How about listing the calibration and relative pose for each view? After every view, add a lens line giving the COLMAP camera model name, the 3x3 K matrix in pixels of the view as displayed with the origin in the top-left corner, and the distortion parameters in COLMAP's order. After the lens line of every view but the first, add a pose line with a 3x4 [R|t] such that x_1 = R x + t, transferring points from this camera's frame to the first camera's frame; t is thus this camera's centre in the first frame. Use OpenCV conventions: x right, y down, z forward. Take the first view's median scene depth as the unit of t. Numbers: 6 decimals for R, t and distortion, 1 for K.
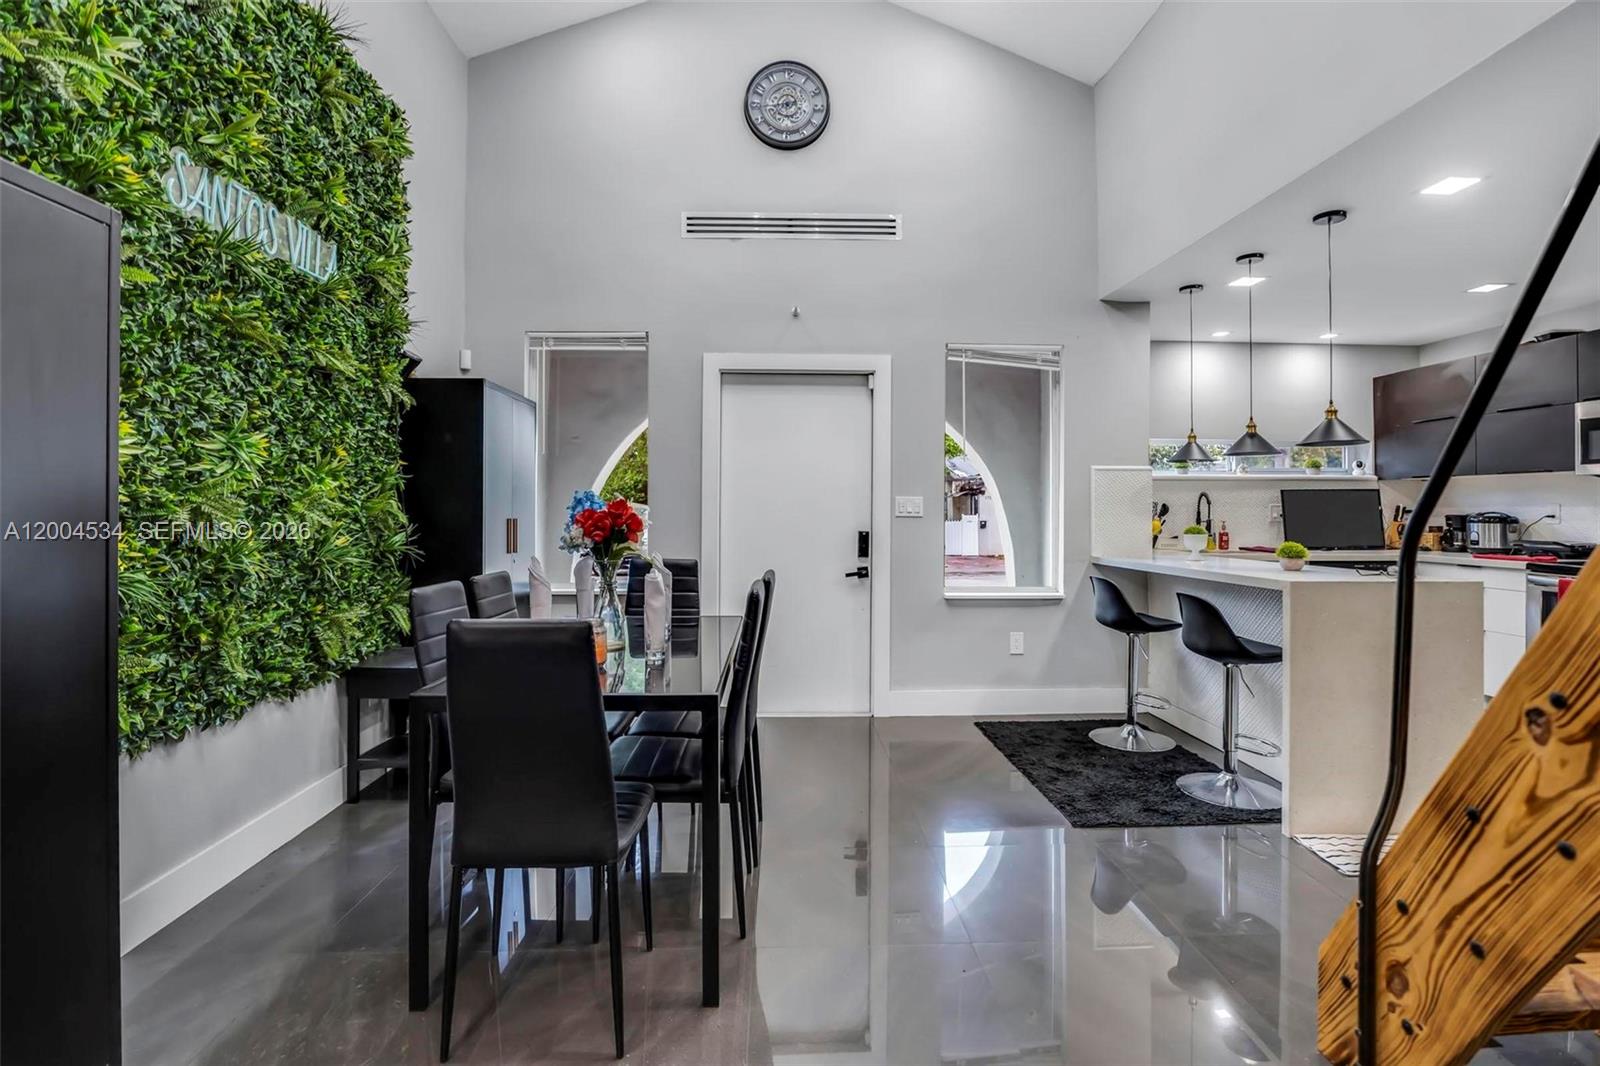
lens RADIAL K [[753.4, 0, 807.5], [0, 753.4, 503.0], [0, 0, 1]] dist [-0.030621, 0.005892]
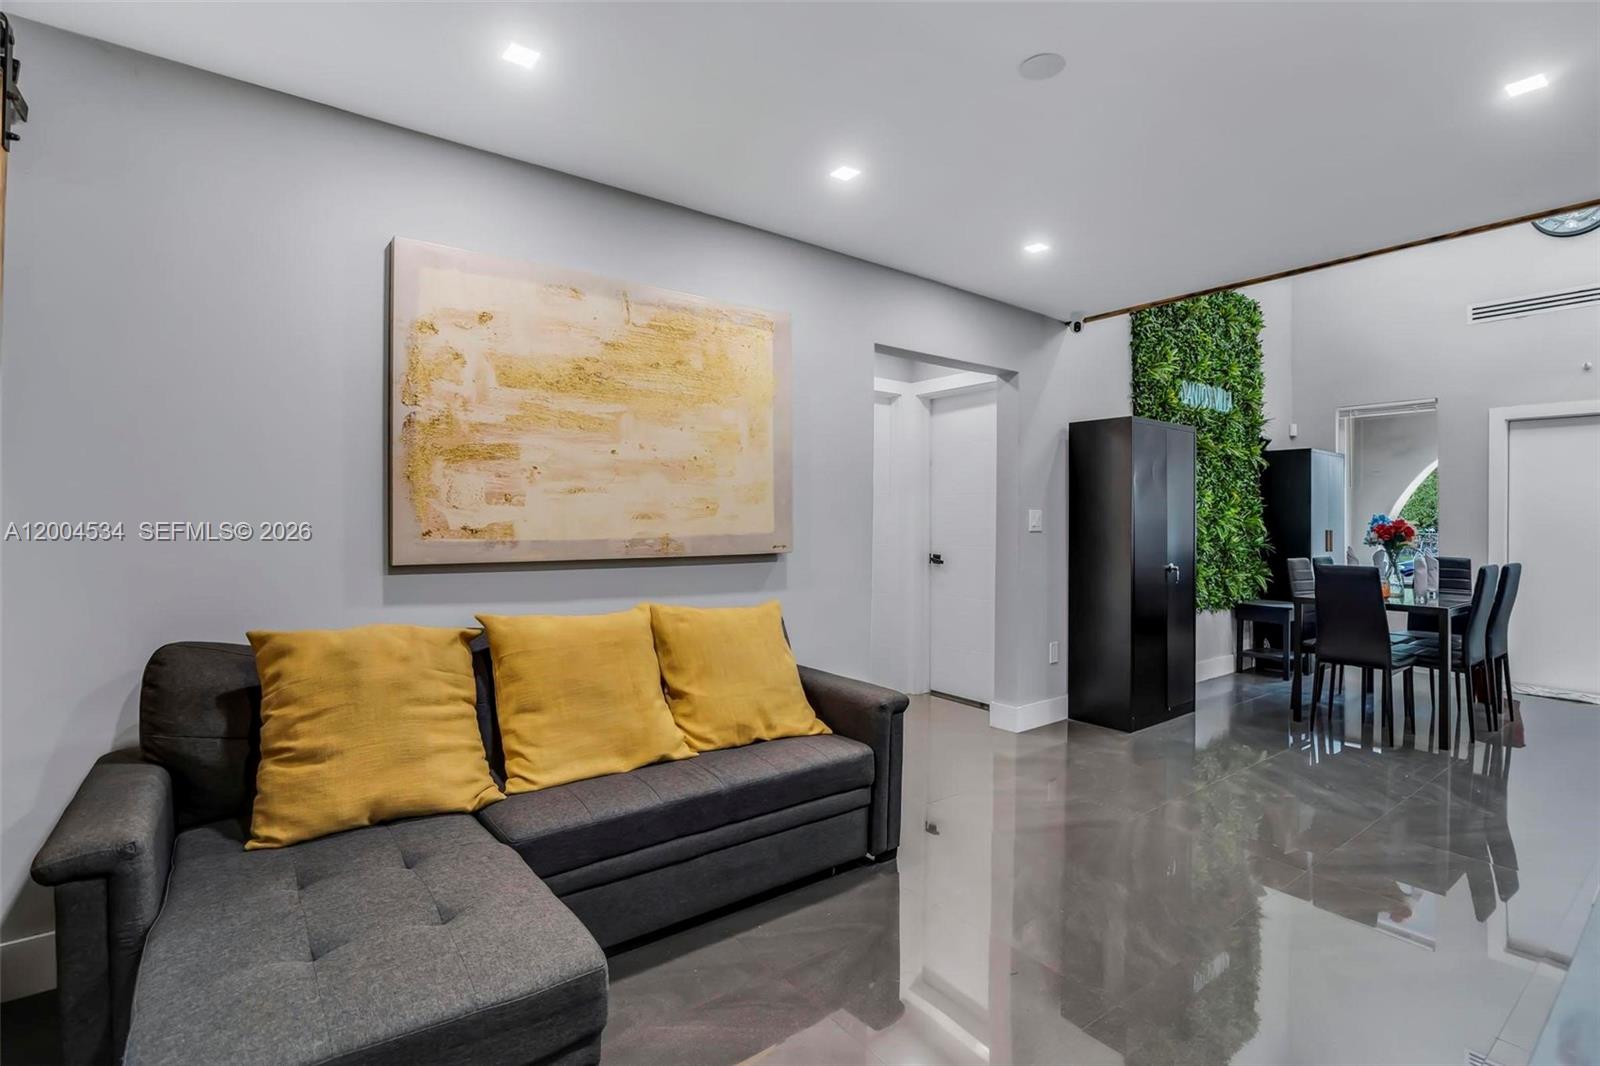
lens RADIAL K [[762.1, 0, 798.6], [0, 762.1, 513.4], [0, 0, 1]] dist [-0.013107, 0.001033]
pose [[0.574354, -0.003998, -0.818597, 0.390397], [-0.001728, 0.999980, -0.006096, -0.004693], [0.818605, 0.004916, 0.574335, -1.192501]]
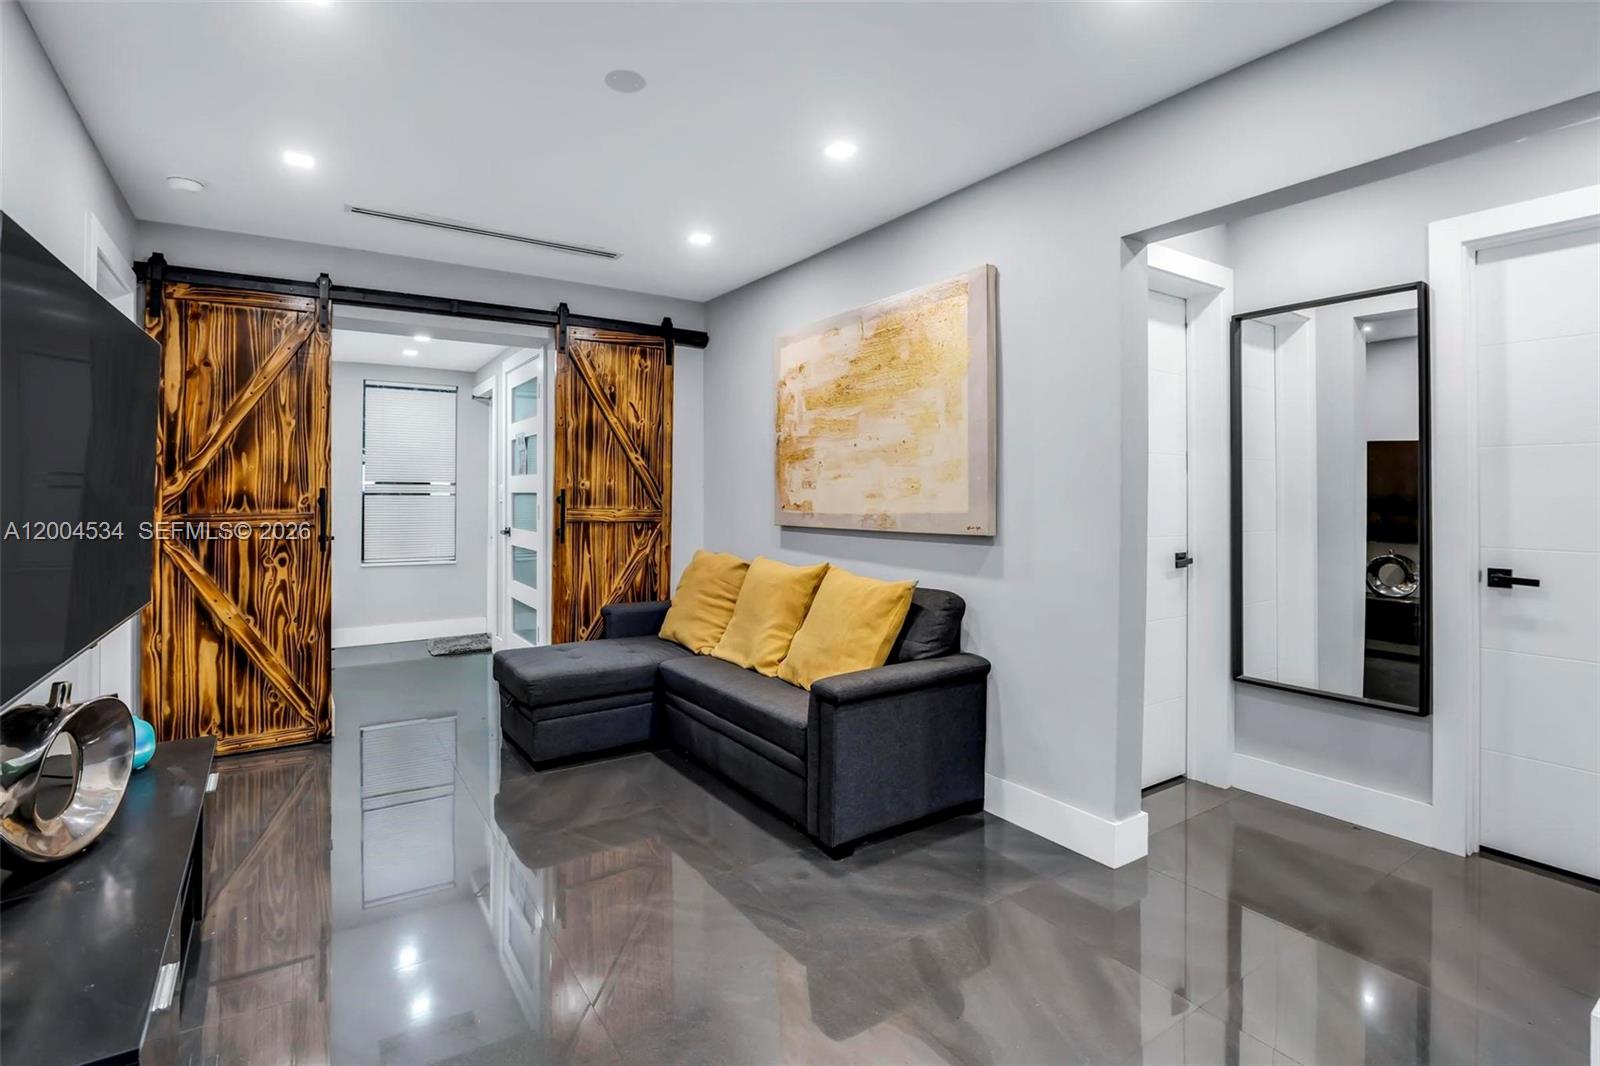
lens RADIAL K [[797.0, 0, 819.8], [0, 797.0, 493.9], [0, 0, 1]] dist [-0.000122, 0.000528]
pose [[-0.854631, -0.003029, -0.519226, 0.175433], [0.000844, 0.999974, -0.007224, -0.000438], [0.519234, -0.006612, -0.854606, 0.256826]]
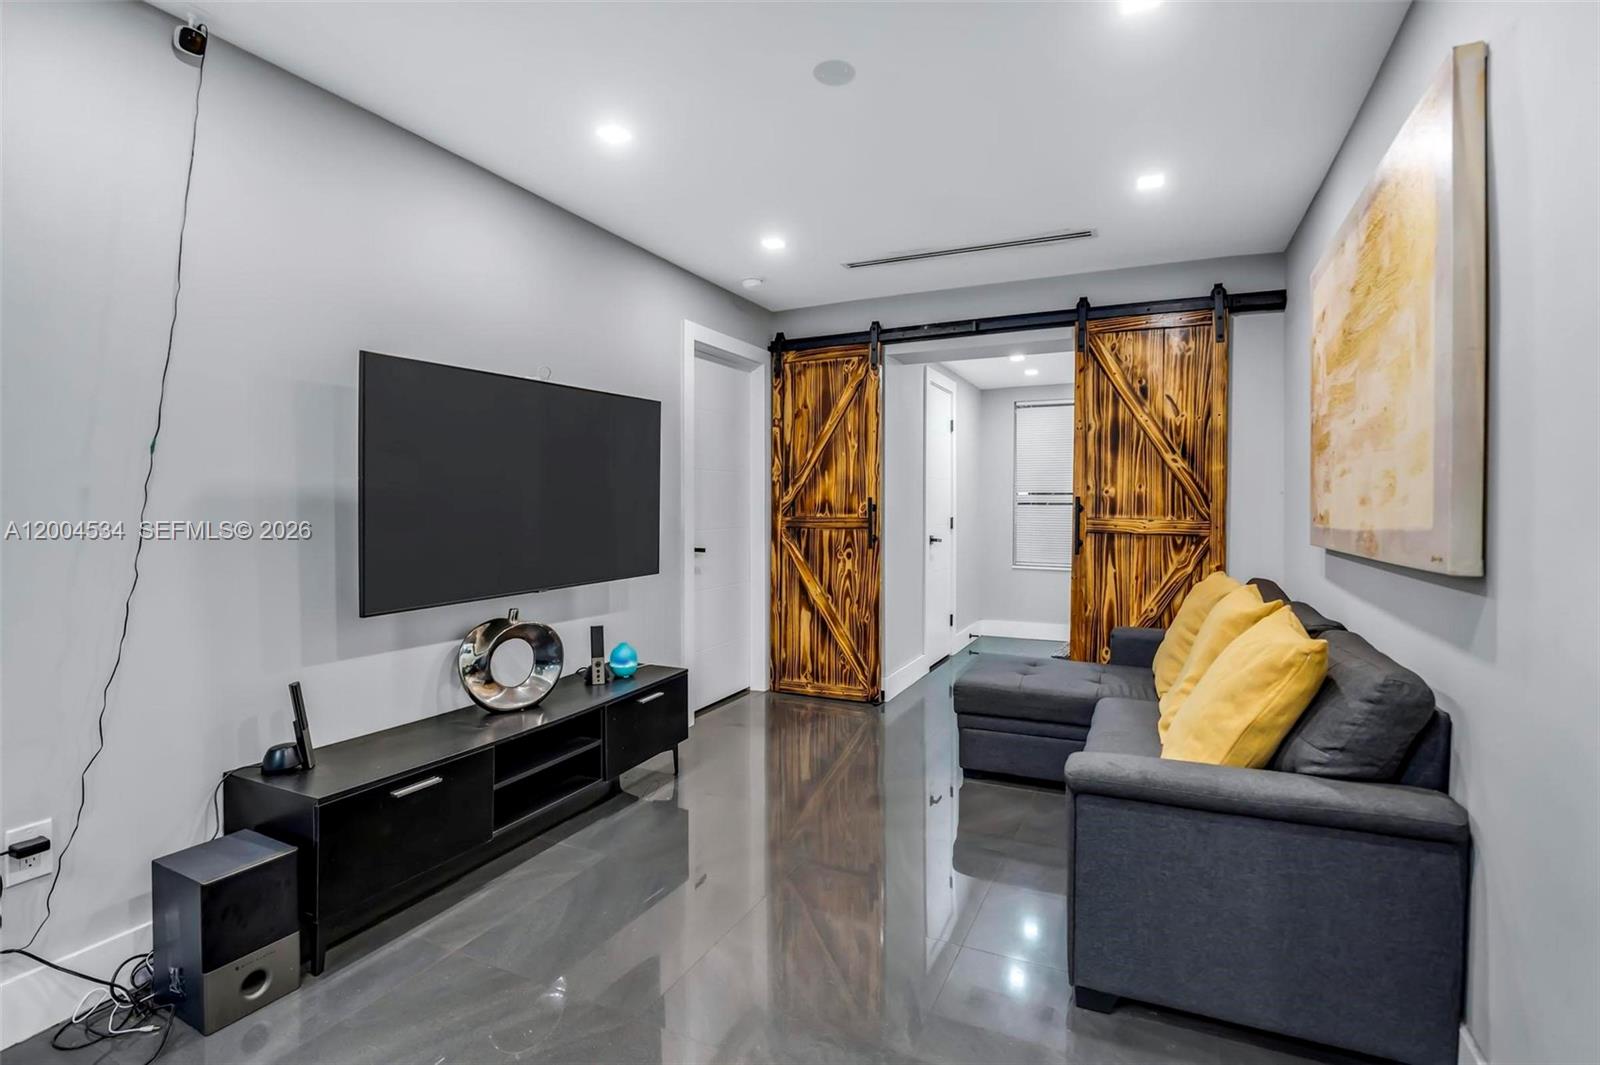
lens RADIAL K [[768.7, 0, 803.3], [0, 768.7, 513.9], [0, 0, 1]] dist [0.001813, 0.000922]
pose [[-0.883151, -0.008939, 0.469004, -0.420214], [-0.007049, 0.999958, 0.005784, 0.005113], [-0.469036, 0.001802, -0.883177, 0.145426]]
